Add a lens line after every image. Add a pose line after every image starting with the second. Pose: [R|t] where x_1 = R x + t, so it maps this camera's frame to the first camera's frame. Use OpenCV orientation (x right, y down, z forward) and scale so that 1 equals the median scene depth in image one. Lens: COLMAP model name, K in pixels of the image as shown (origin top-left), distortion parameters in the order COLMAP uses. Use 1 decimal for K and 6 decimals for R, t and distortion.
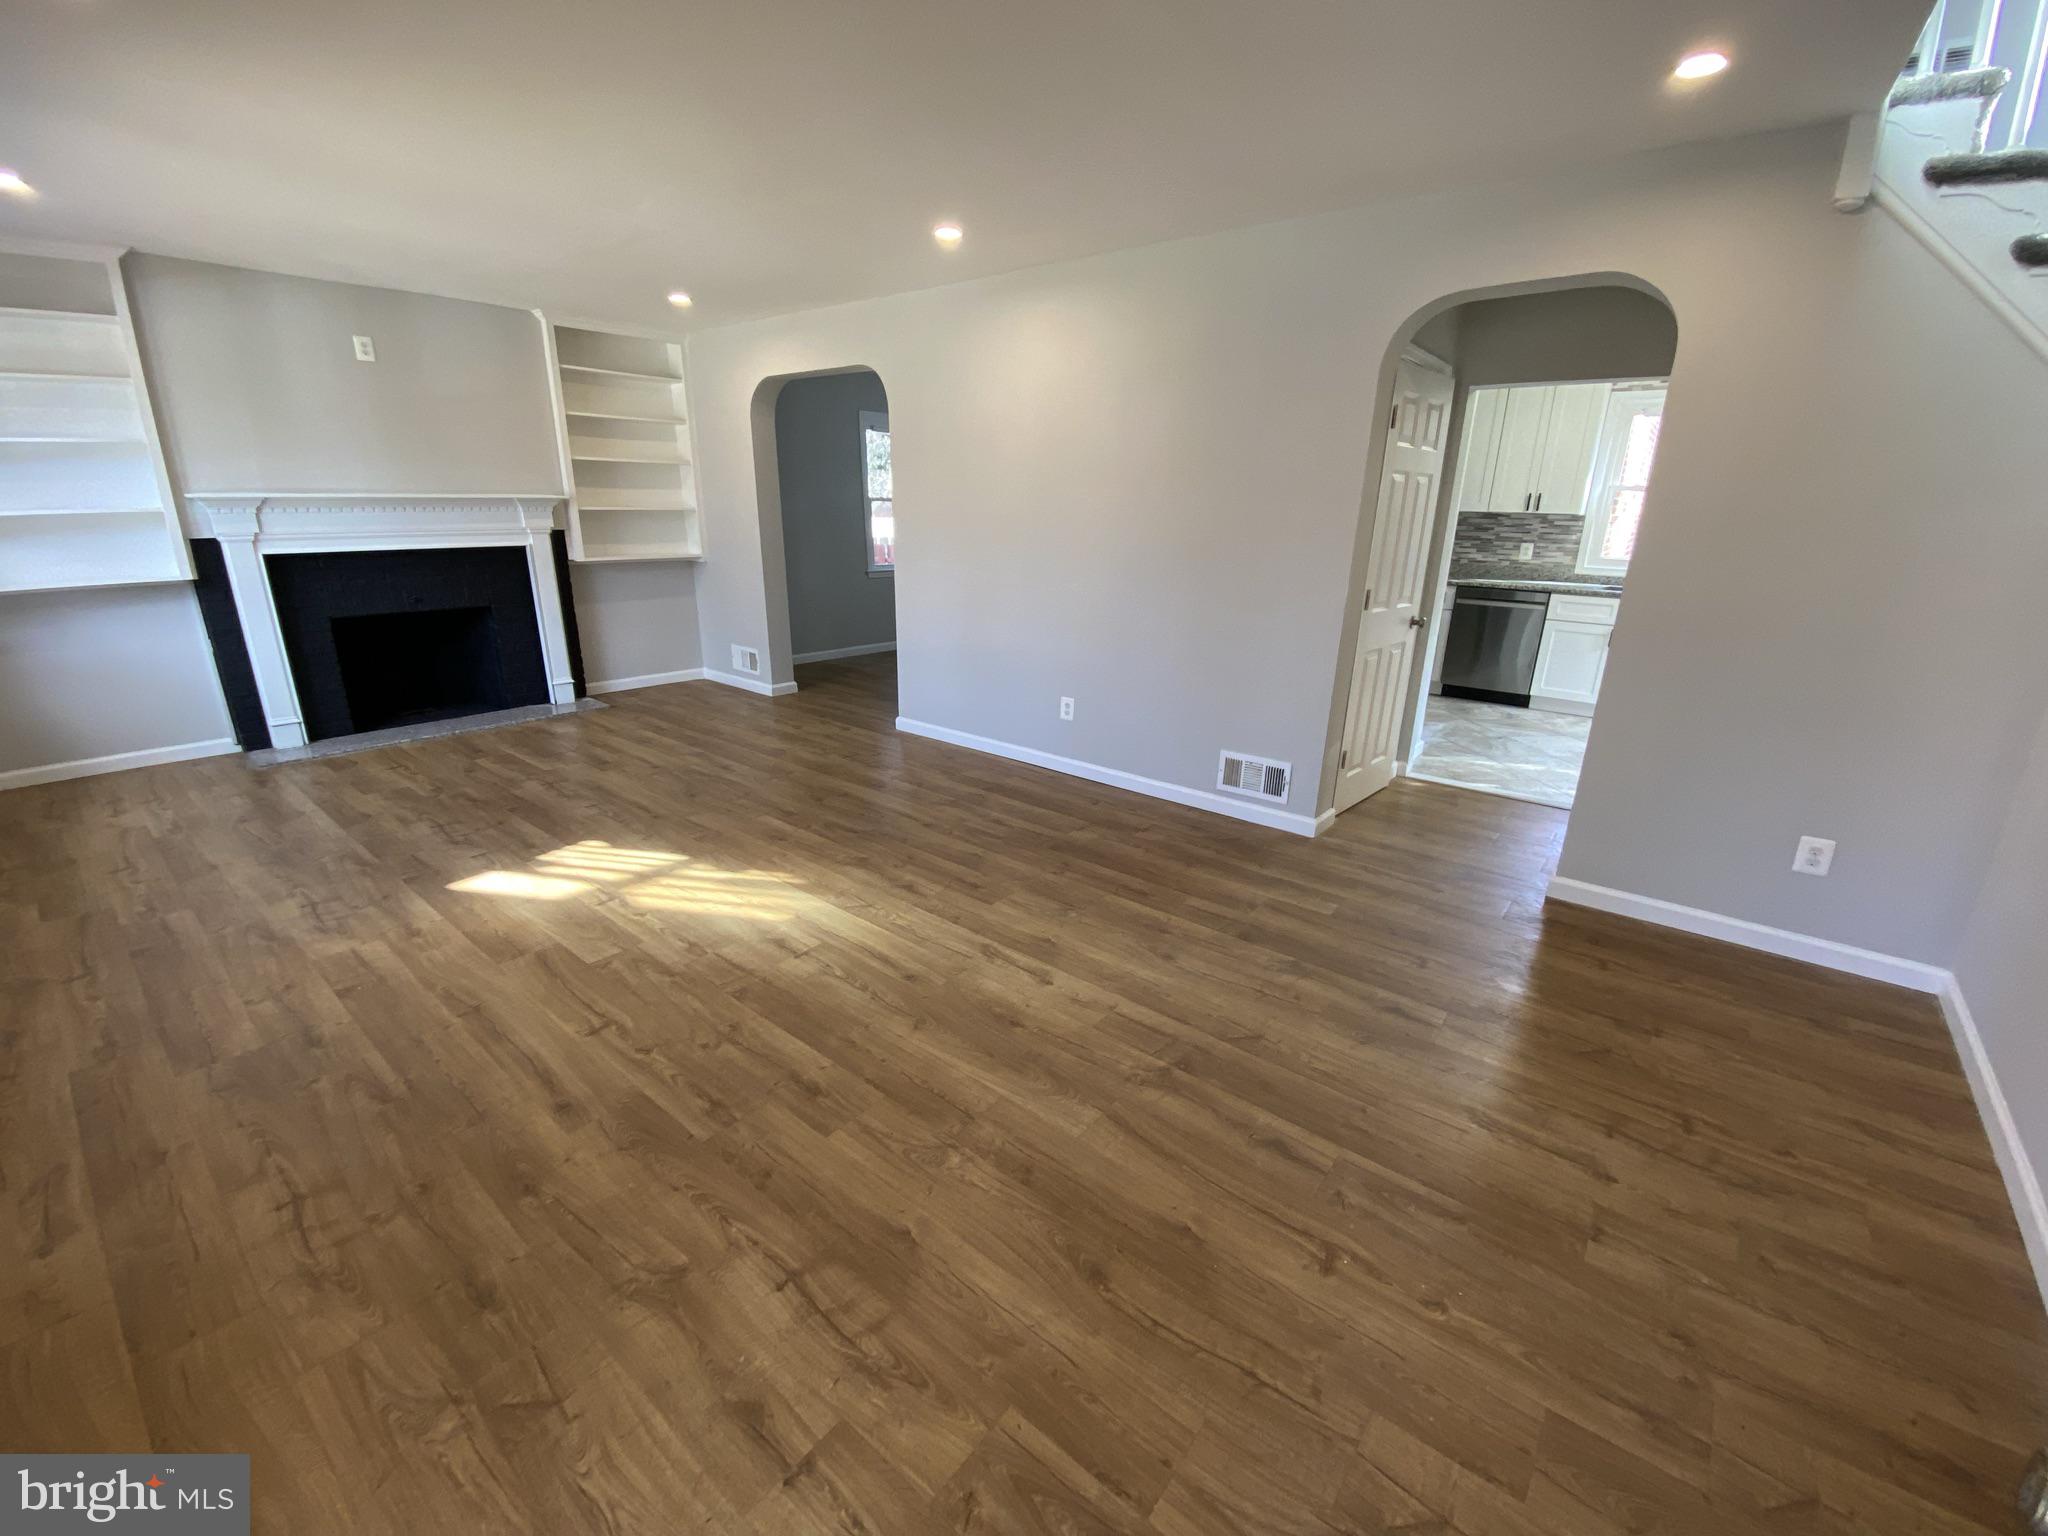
lens RADIAL K [[839.3, 0, 1028.1], [0, 839.3, 768.4], [0, 0, 1]] dist [0.005871, -0.014163]
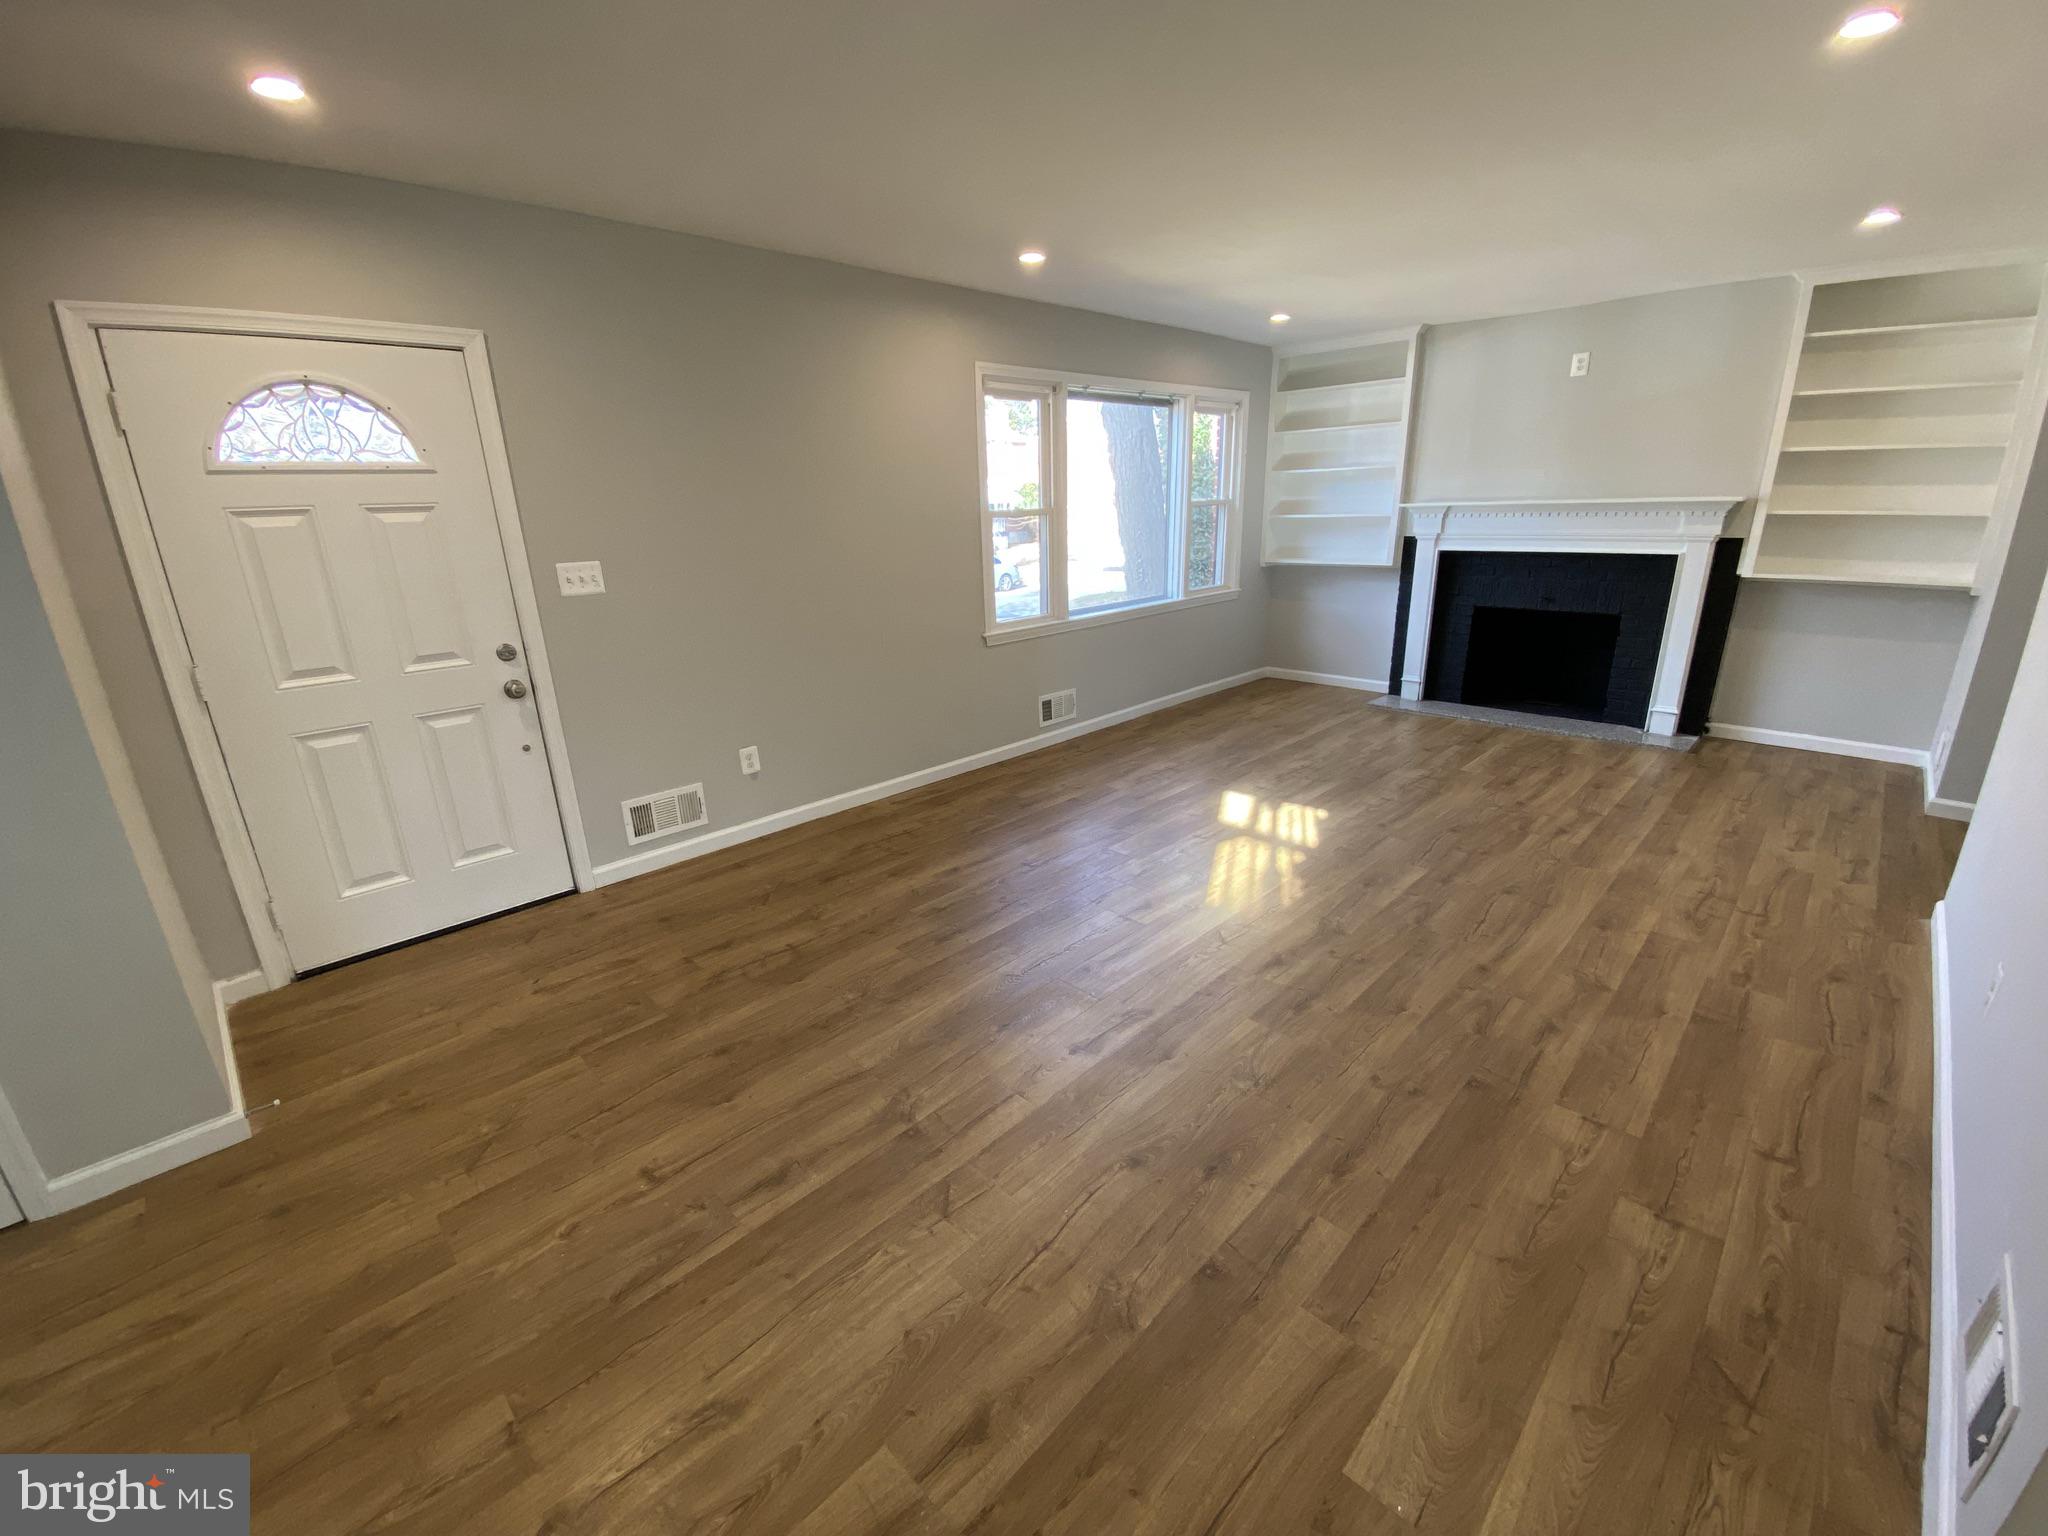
lens RADIAL K [[839.3, 0, 1017.4], [0, 839.3, 766.5], [0, 0, 1]] dist [0.005871, -0.014163]
pose [[-0.120656, 0.286597, -0.950423, 0.555818], [-0.273257, 0.910842, 0.309351, -0.201546], [0.954344, 0.297035, -0.031584, 0.598862]]
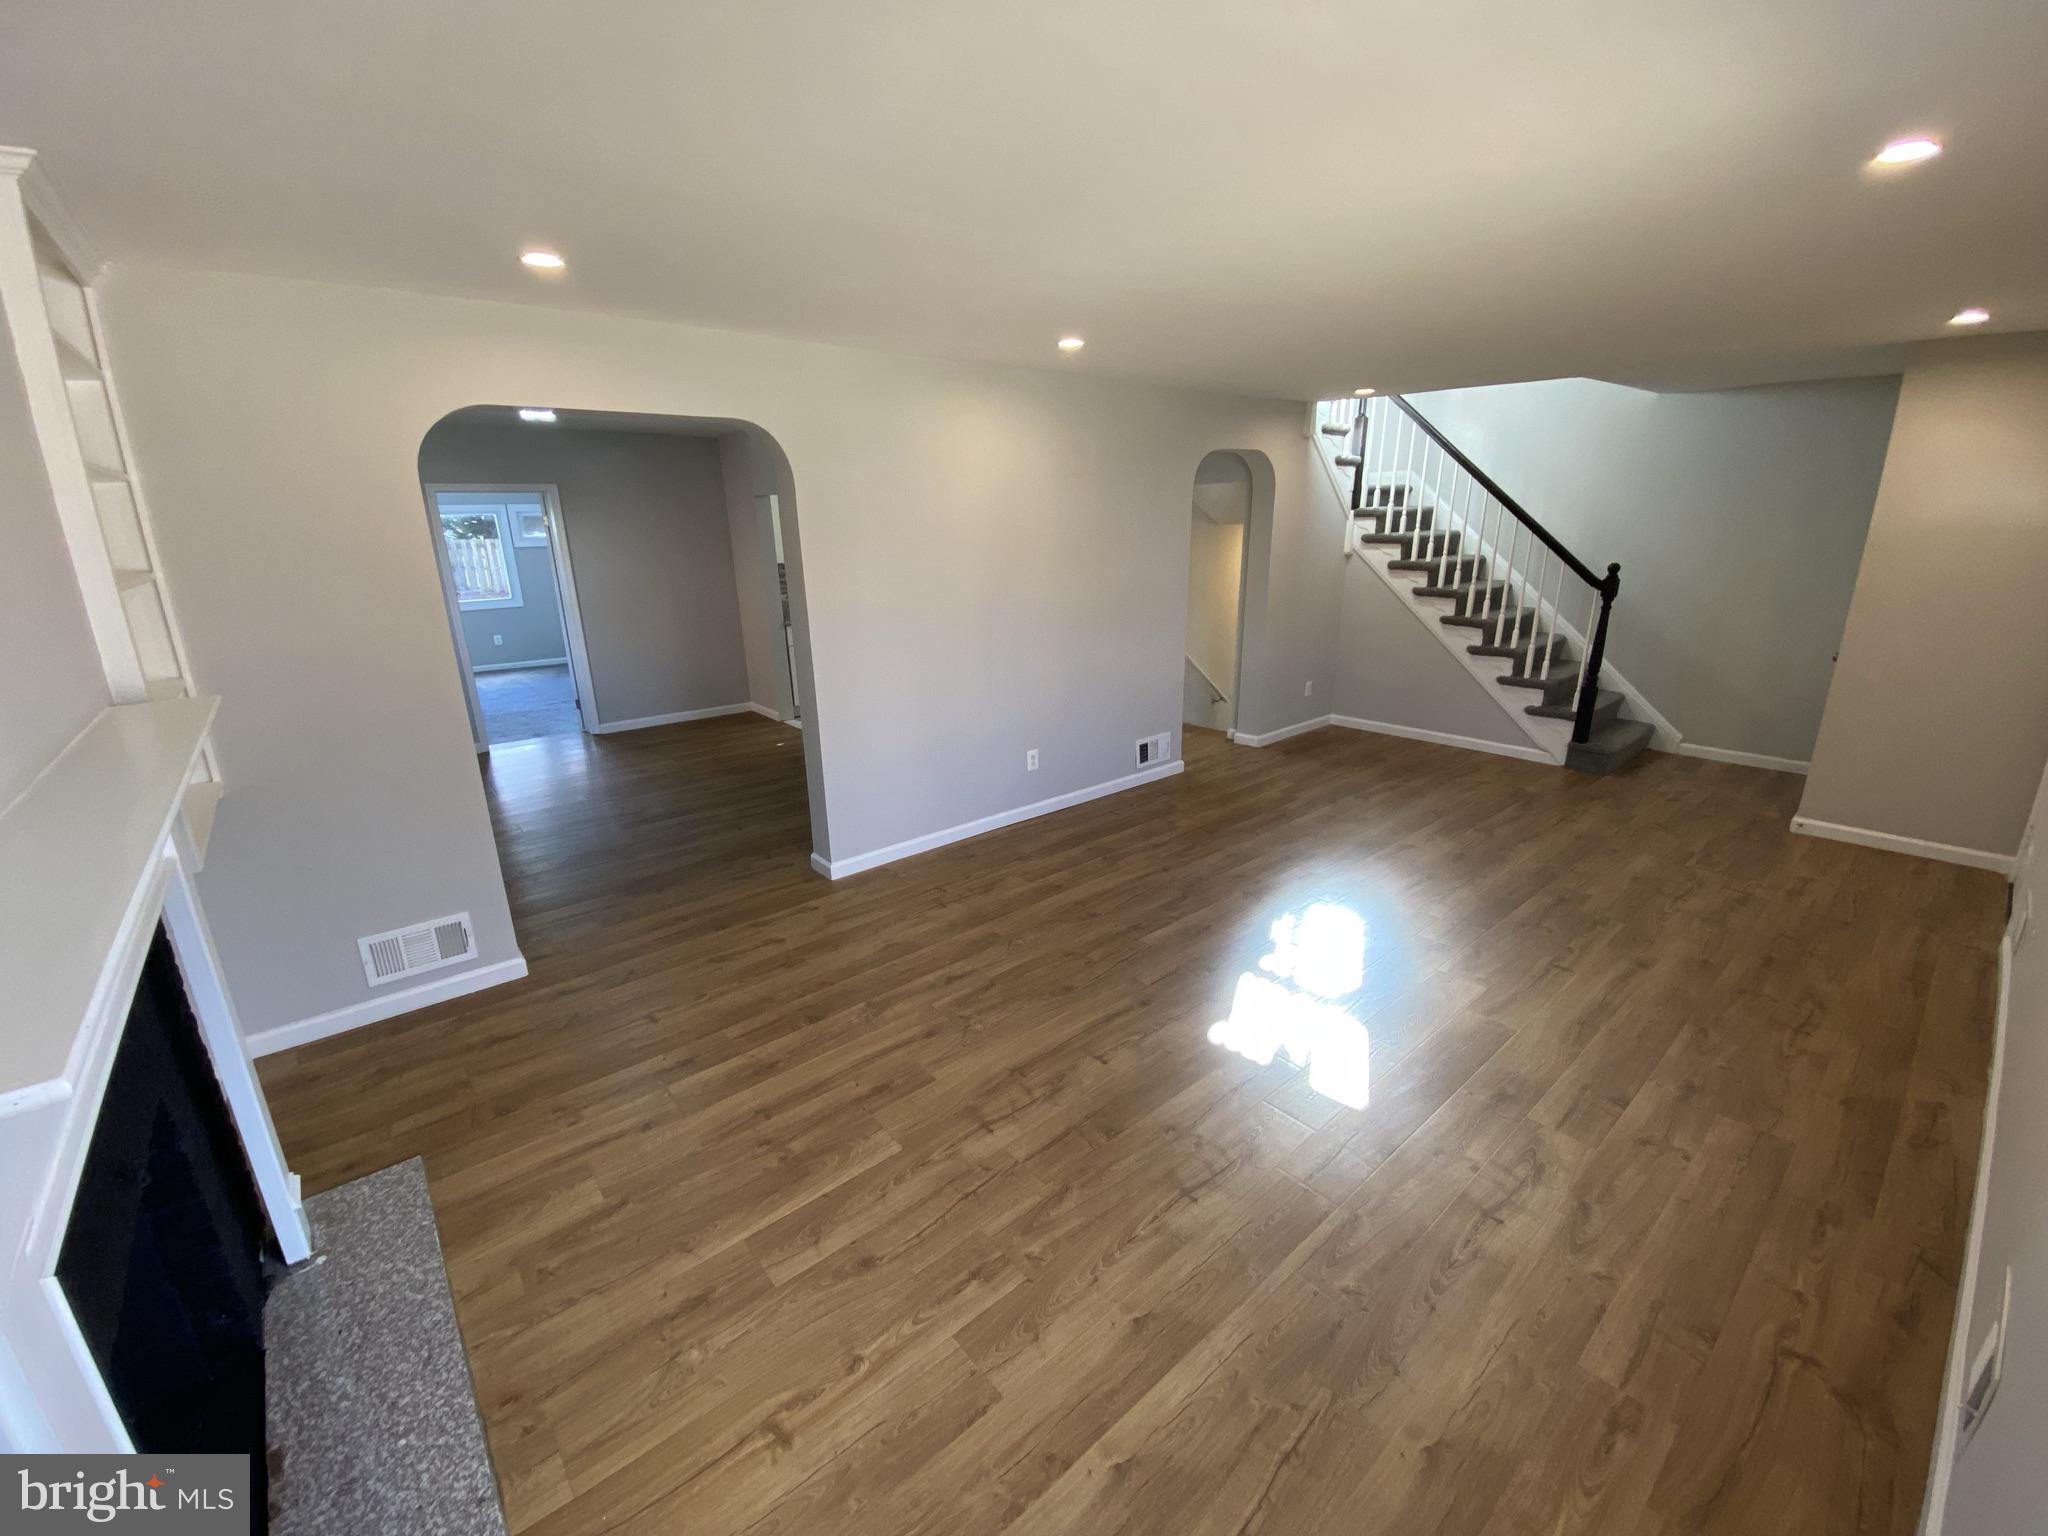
lens RADIAL K [[839.3, 0, 1037.3], [0, 839.3, 739.9], [0, 0, 1]] dist [0.005871, -0.014163]
pose [[0.180896, -0.272804, 0.944910, -1.165493], [0.319738, 0.924883, 0.205811, -0.378460], [-0.930077, 0.264894, 0.254533, 0.835172]]
